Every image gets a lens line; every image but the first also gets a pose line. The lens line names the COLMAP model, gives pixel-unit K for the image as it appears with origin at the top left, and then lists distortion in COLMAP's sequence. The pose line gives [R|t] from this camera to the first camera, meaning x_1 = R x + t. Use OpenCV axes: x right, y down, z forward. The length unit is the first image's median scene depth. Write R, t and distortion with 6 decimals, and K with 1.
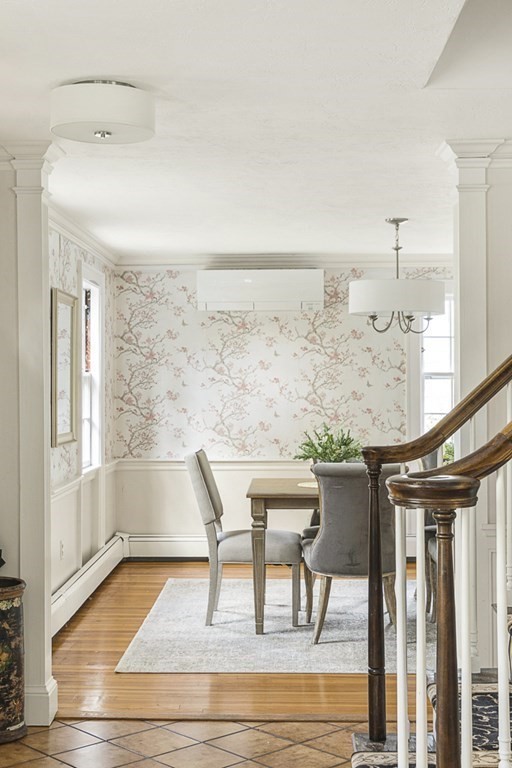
lens RADIAL K [[1109.6, 0, 255.2], [0, 1109.6, 352.3], [0, 0, 1]] dist [-0.000065, 0.093941]
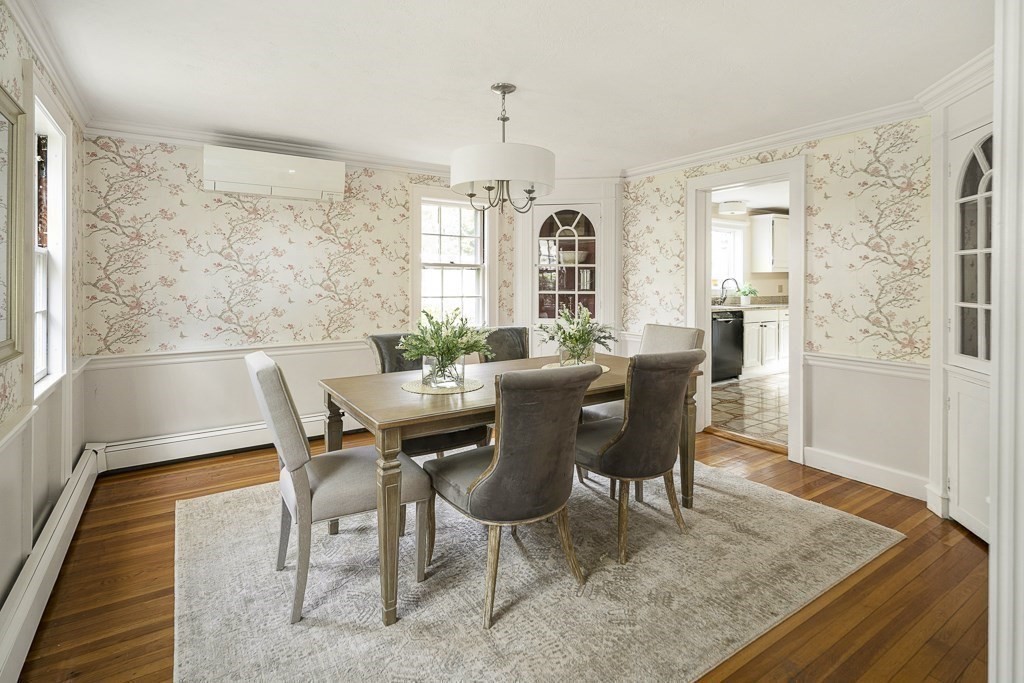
lens RADIAL K [[501.1, 0, 510.1], [0, 501.1, 280.3], [0, 0, 1]] dist [0.003619, -0.000015]
pose [[0.816657, 0.004349, 0.577107, -0.082850], [-0.019262, 0.999620, 0.019723, 0.024344], [-0.576801, -0.027223, 0.816431, 0.505108]]
